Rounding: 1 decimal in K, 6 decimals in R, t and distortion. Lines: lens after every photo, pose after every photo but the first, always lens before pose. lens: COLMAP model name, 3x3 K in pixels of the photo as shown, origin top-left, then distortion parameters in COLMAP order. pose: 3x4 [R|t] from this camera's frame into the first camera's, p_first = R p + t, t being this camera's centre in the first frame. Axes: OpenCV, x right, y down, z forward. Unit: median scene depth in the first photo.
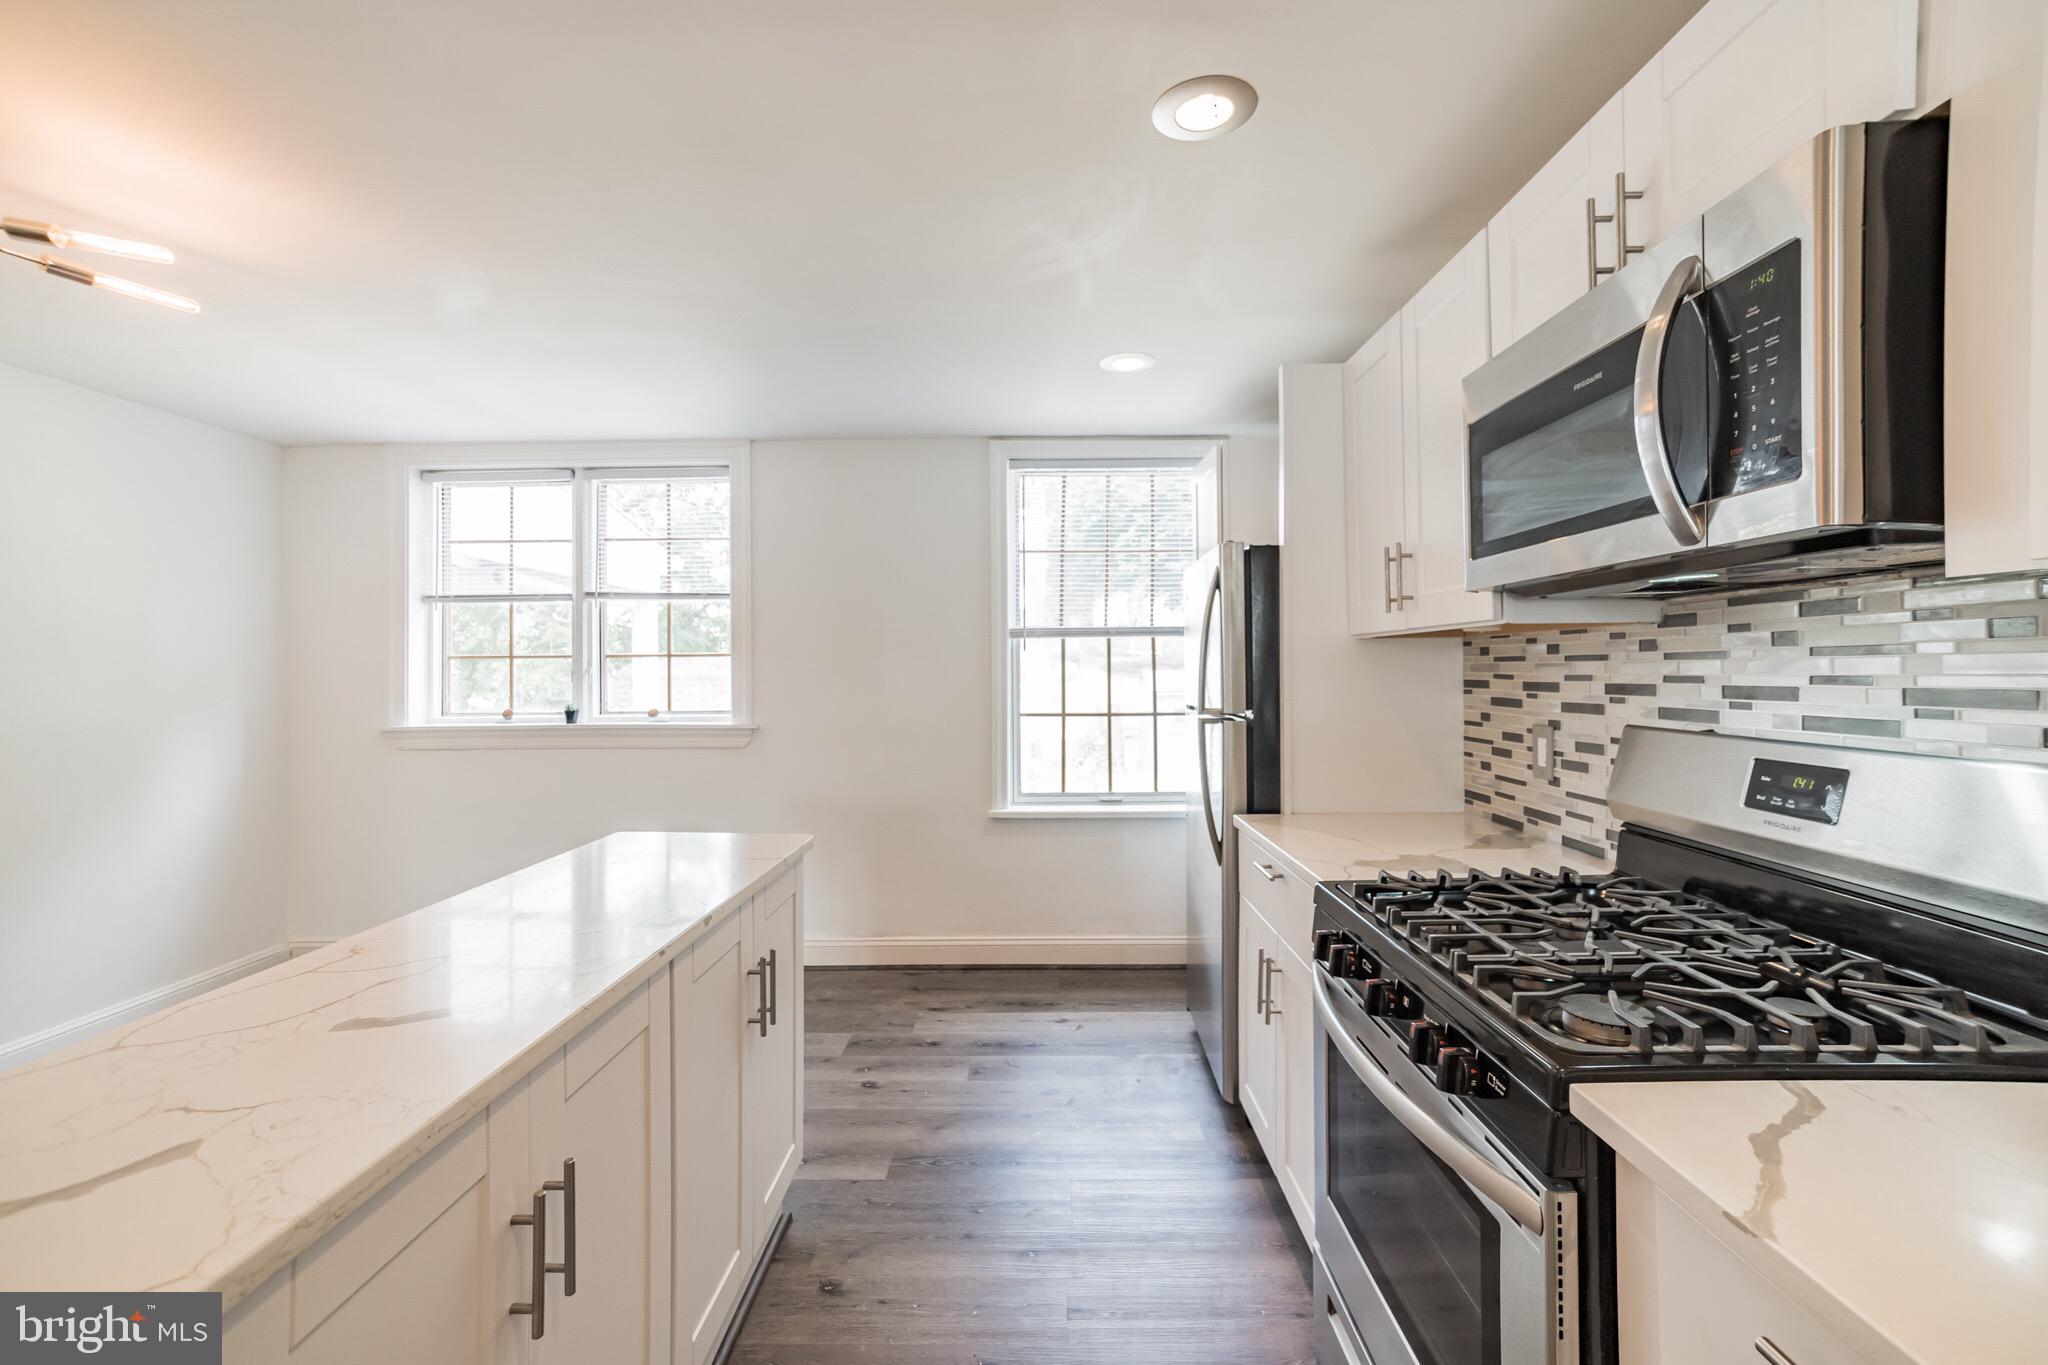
lens RADIAL K [[848.4, 0, 1043.0], [0, 848.4, 668.2], [0, 0, 1]] dist [-0.017011, 0.000111]
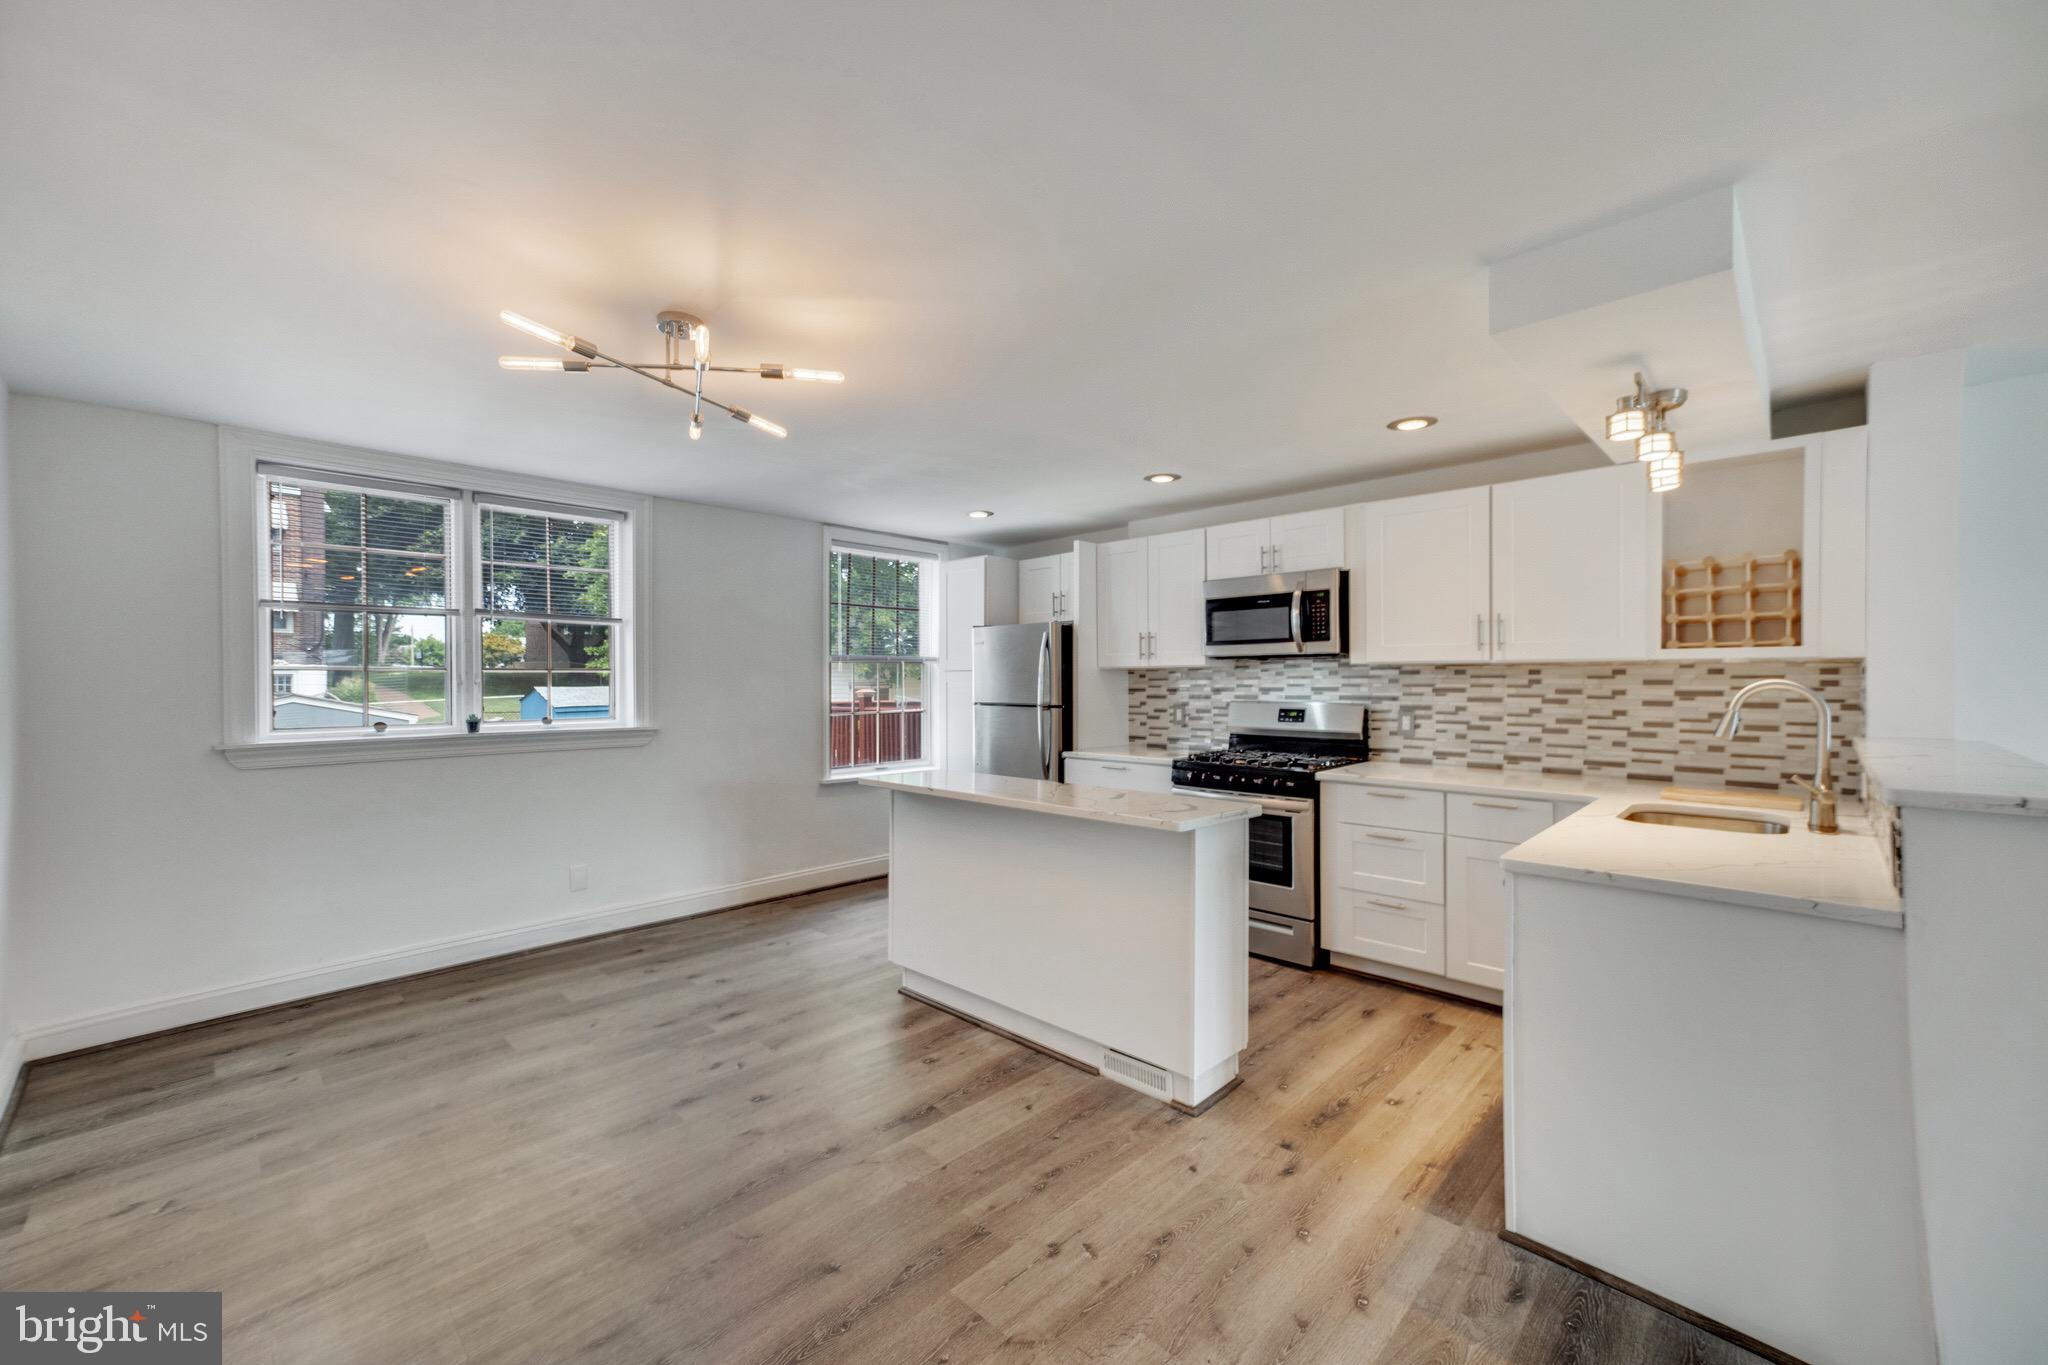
lens RADIAL K [[818.8, 0, 1018.8], [0, 818.8, 682.4], [0, 0, 1]] dist [0.015072, 0.000295]
pose [[0.702286, 0.004854, 0.711879, -1.521380], [-0.001208, 0.999983, -0.005627, 0.013434], [-0.711894, 0.003092, 0.702280, -0.416279]]
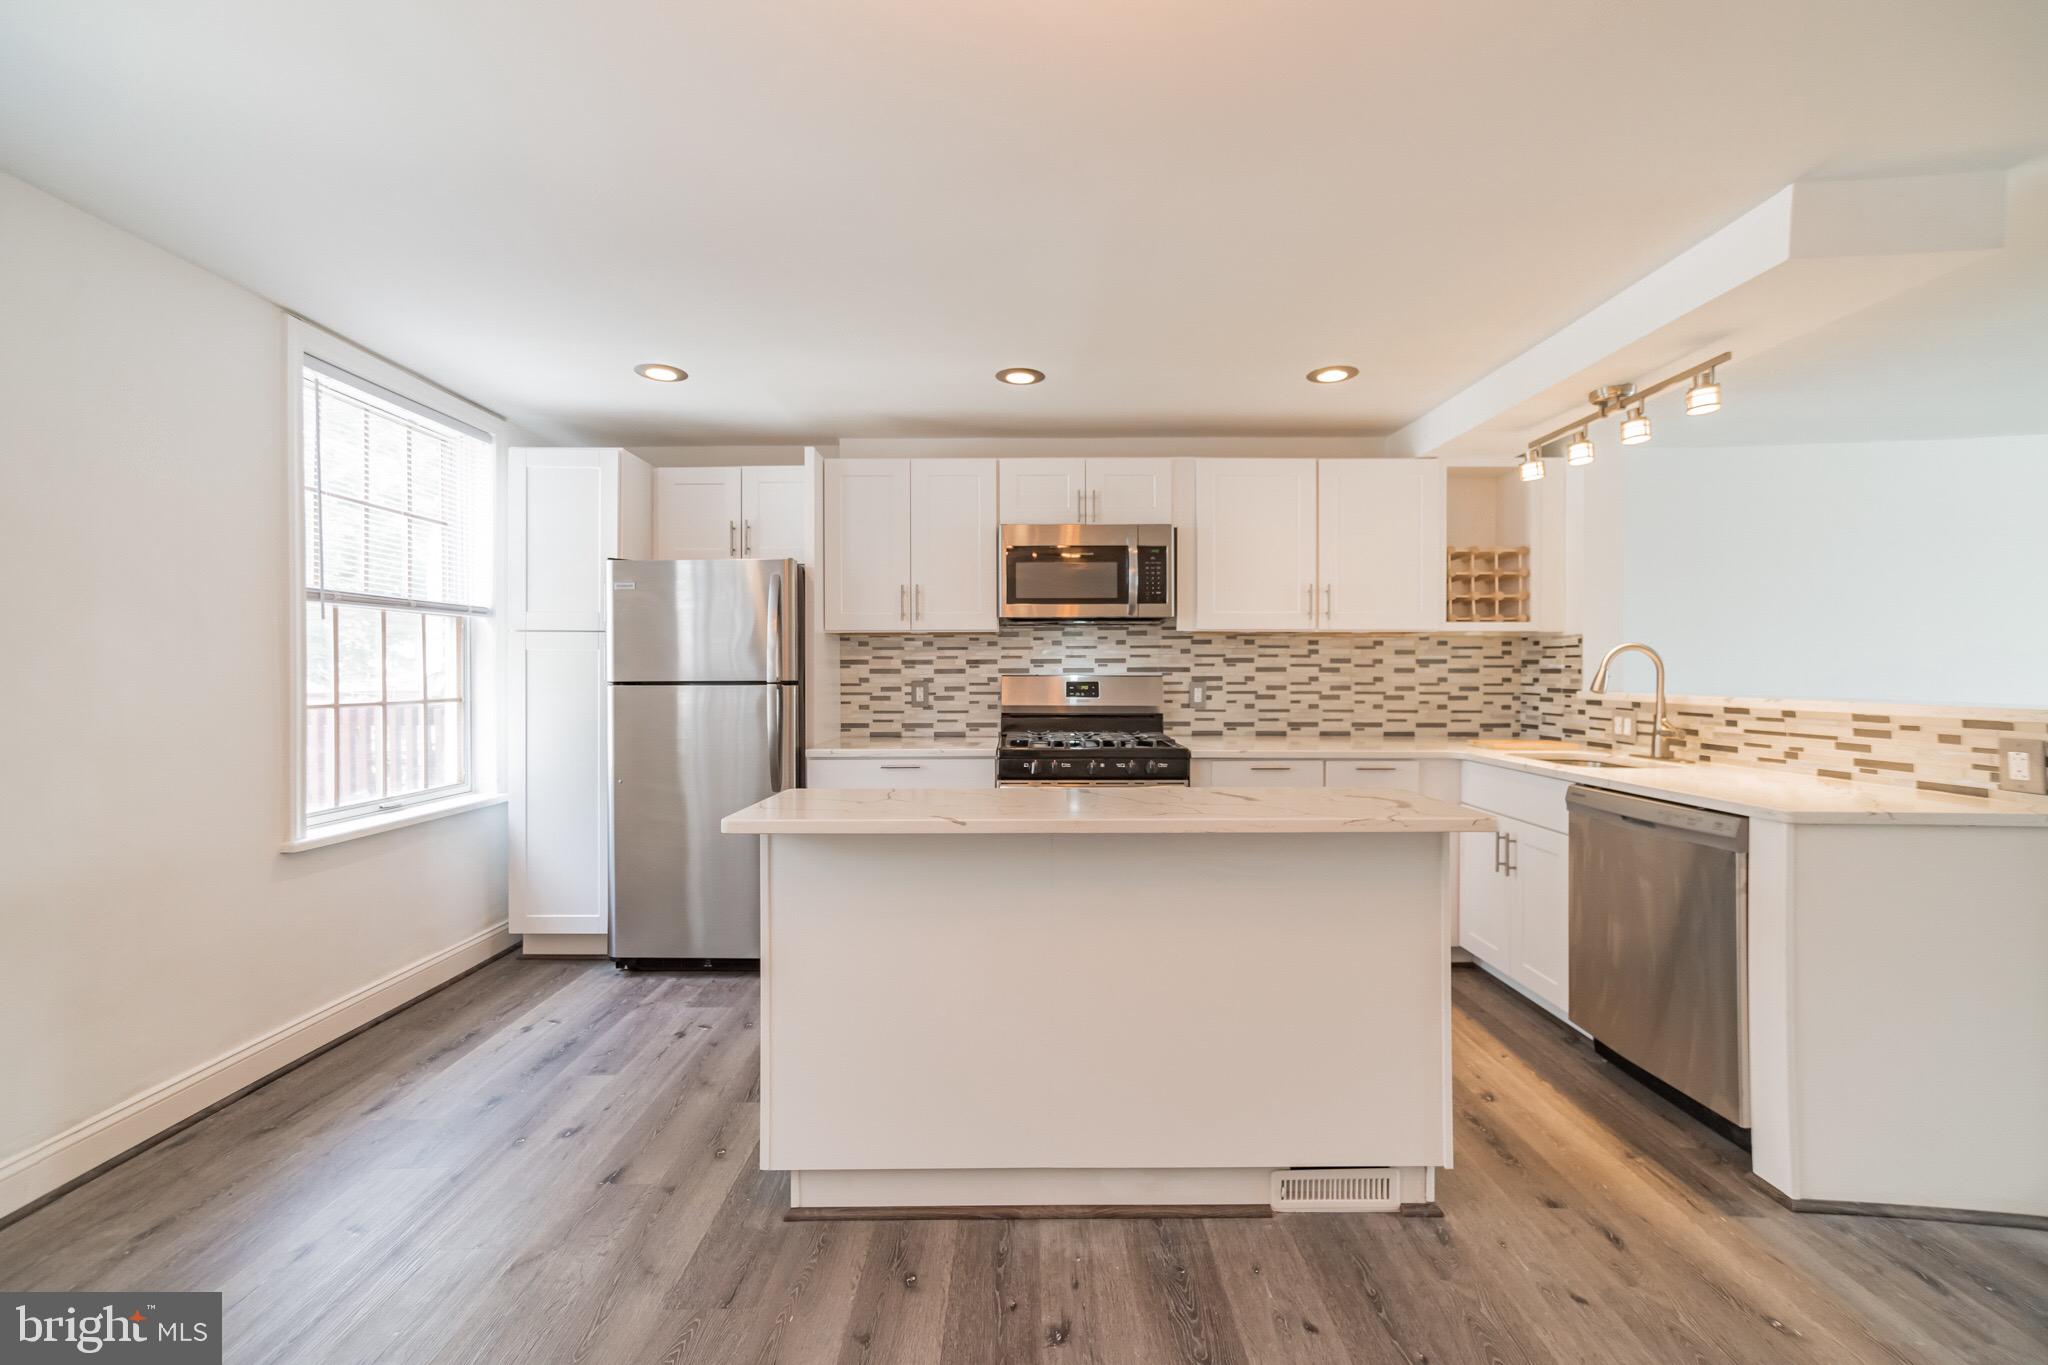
lens RADIAL K [[818.8, 0, 1018.8], [0, 818.8, 682.4], [0, 0, 1]] dist [0.015072, 0.000295]
pose [[0.008293, -0.001828, 0.999964, -1.368112], [0.003339, 0.999993, 0.001800, 0.066501], [-0.999960, 0.003324, 0.008299, 0.724999]]
